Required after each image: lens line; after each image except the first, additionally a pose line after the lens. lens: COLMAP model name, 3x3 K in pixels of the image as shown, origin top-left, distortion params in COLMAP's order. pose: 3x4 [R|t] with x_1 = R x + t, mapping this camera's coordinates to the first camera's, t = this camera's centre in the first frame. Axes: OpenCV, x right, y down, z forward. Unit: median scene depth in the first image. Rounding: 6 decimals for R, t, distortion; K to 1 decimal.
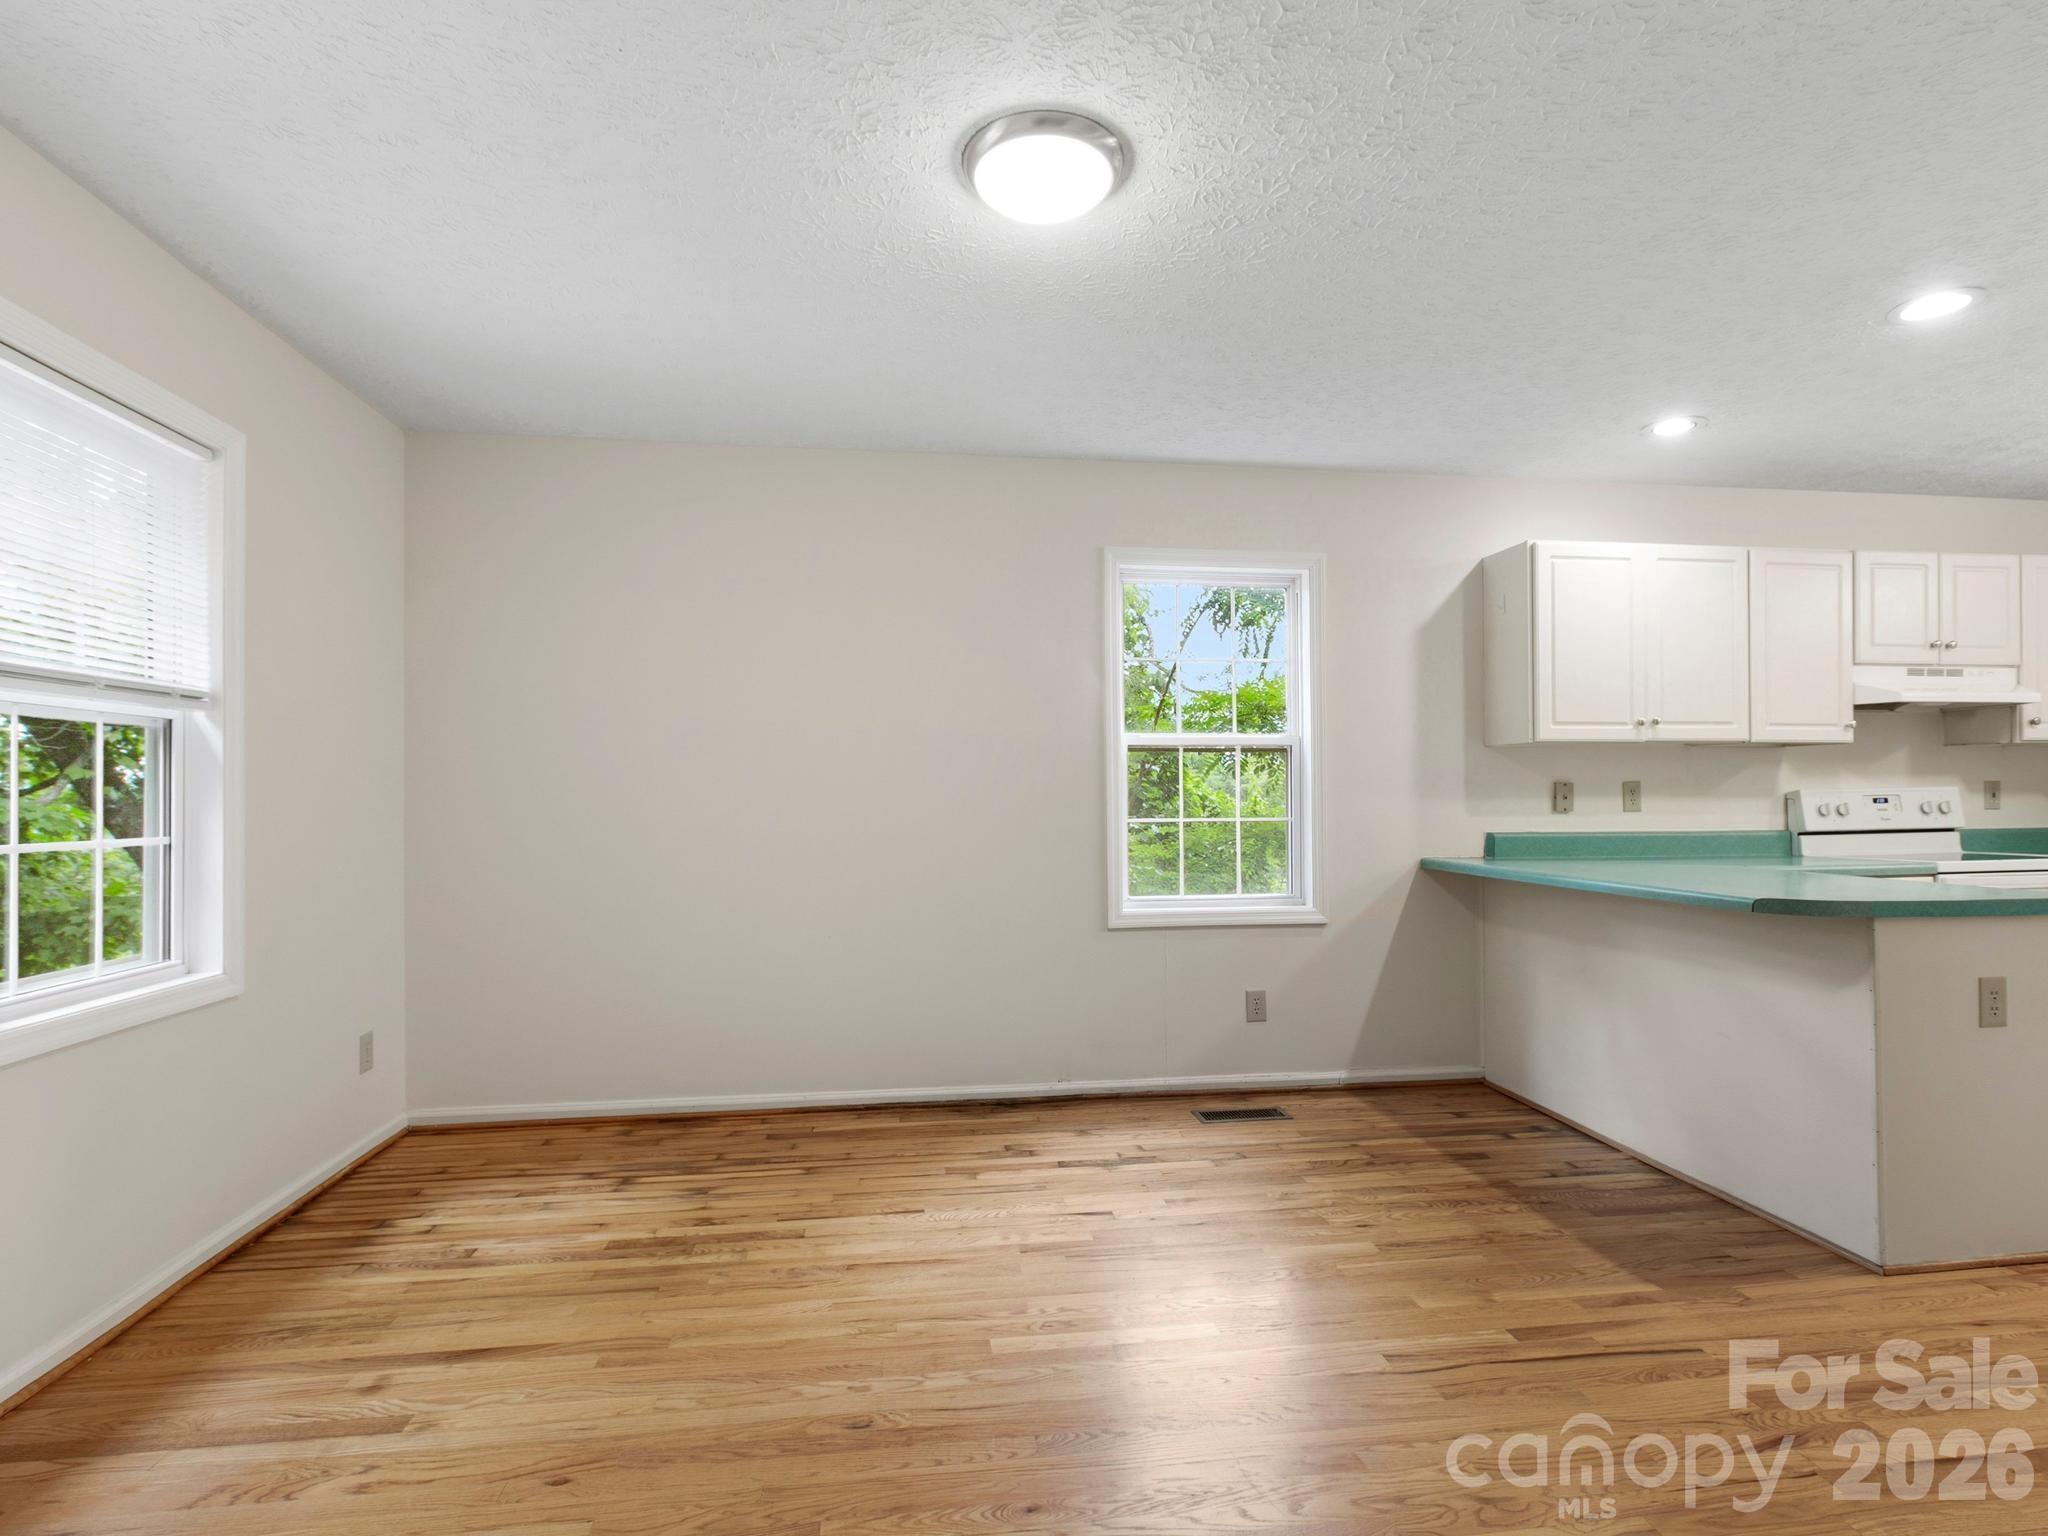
lens RADIAL K [[1028.6, 0, 1027.2], [0, 1028.6, 780.1], [0, 0, 1]] dist [-0.001526, -0.000317]
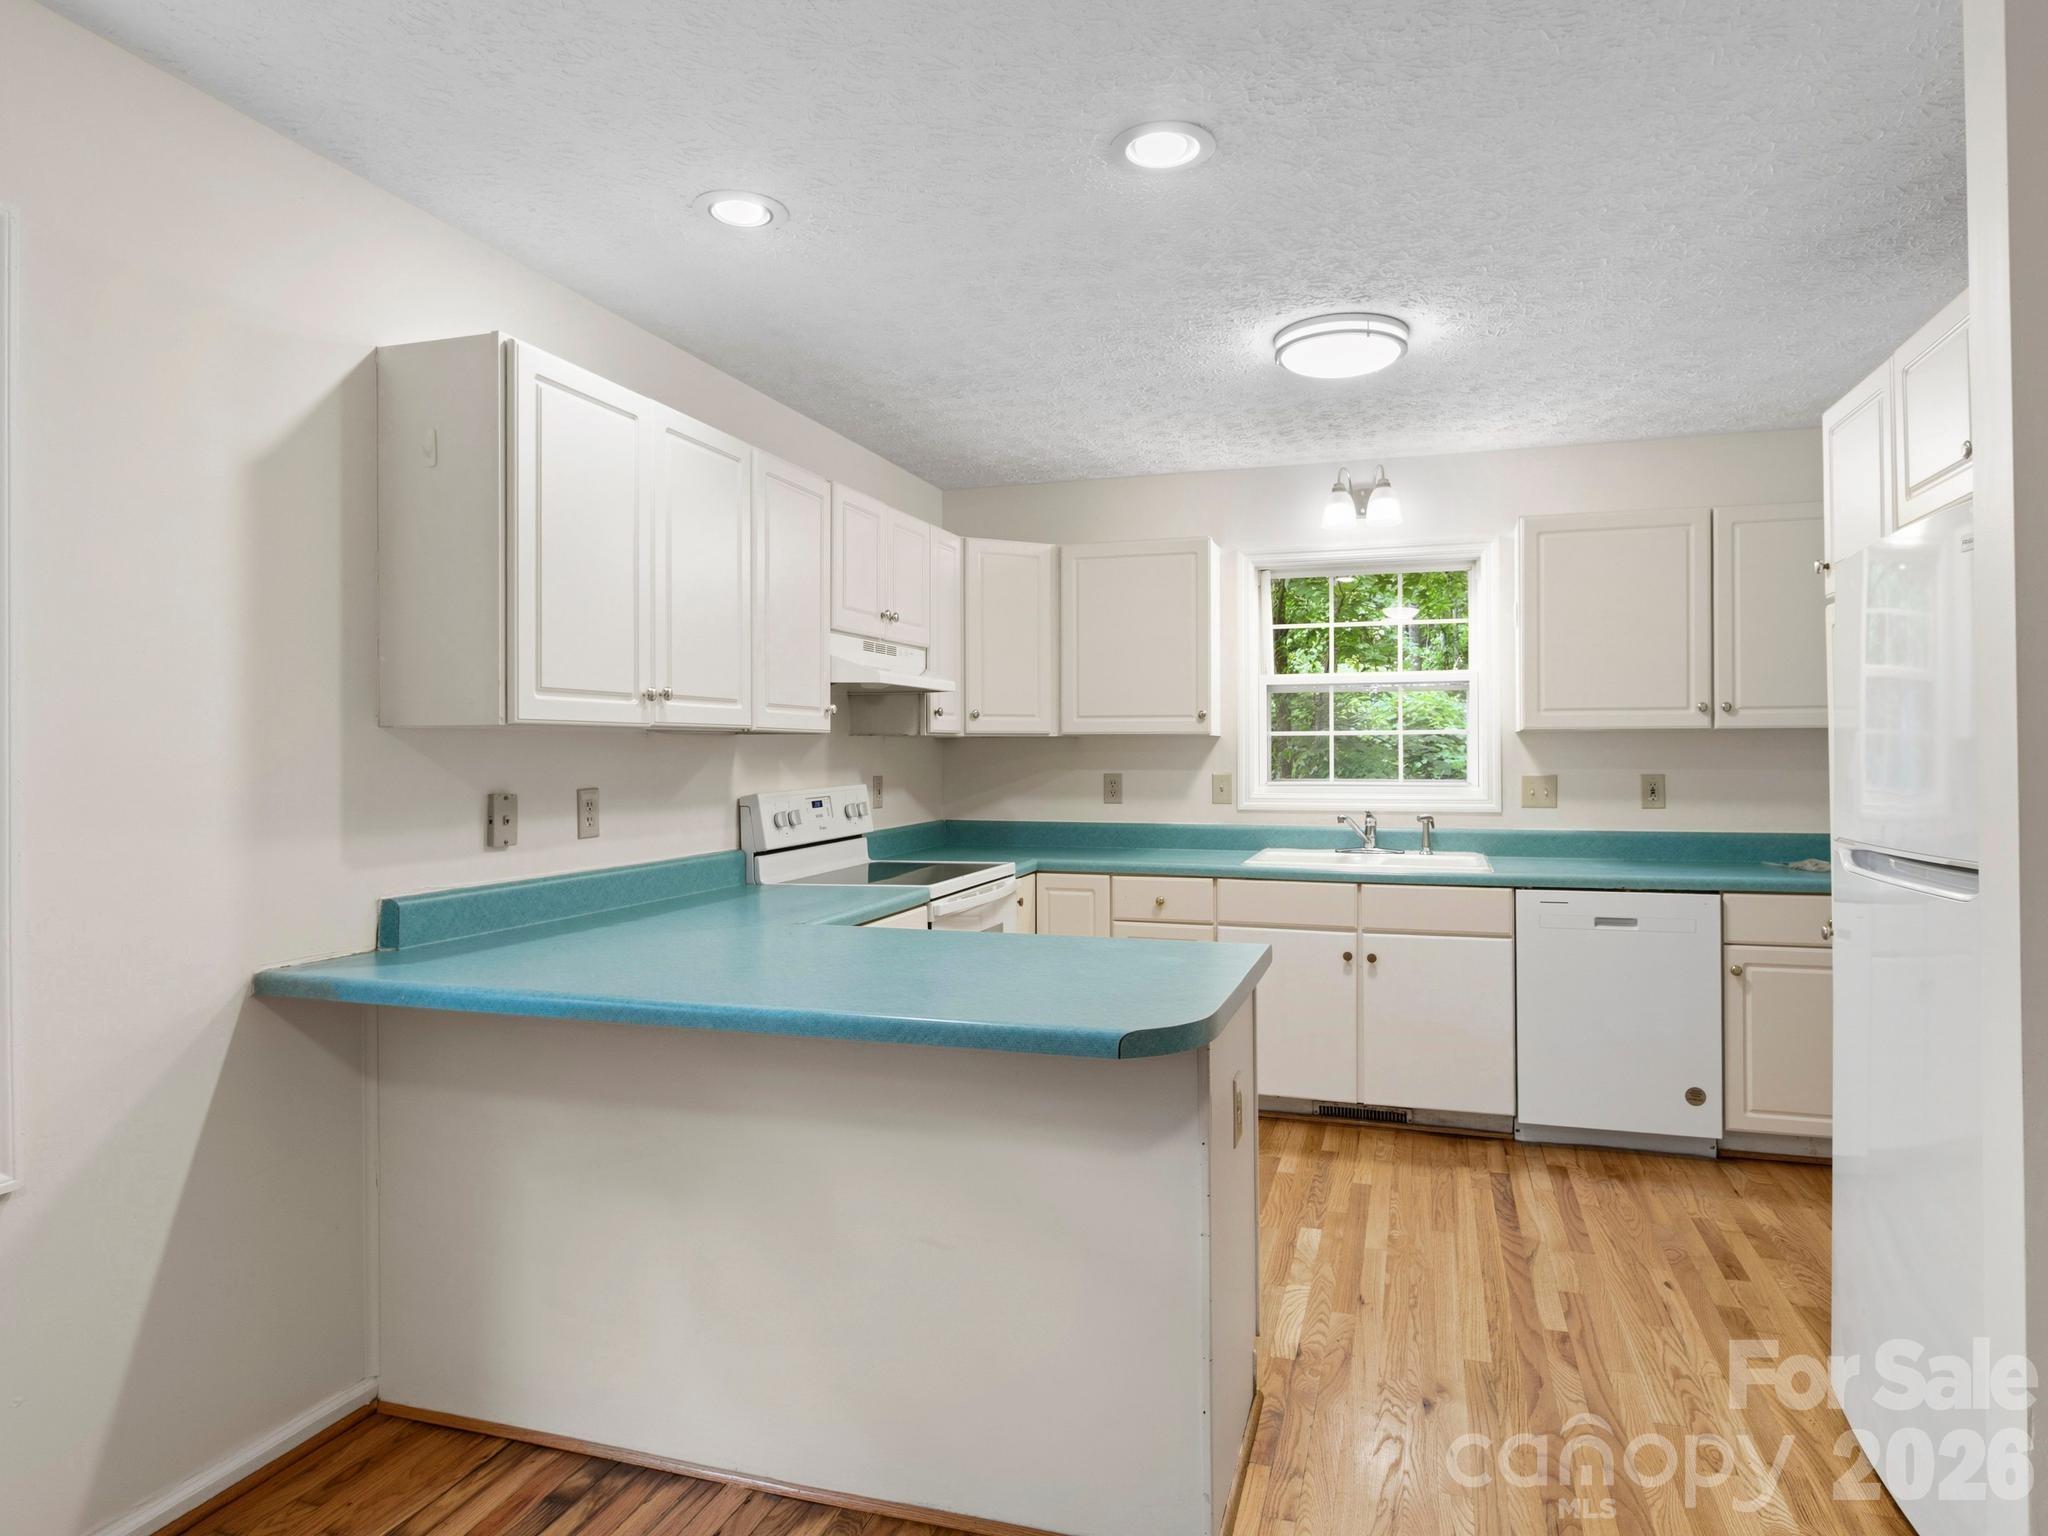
lens RADIAL K [[1237.1, 0, 1022.2], [0, 1237.1, 747.6], [0, 0, 1]] dist [0.003410, 0.000967]
pose [[0.434330, 0.005775, 0.900735, 0.040594], [-0.012222, 0.999925, -0.000518, -0.026304], [-0.900671, -0.010783, 0.434368, 0.463058]]
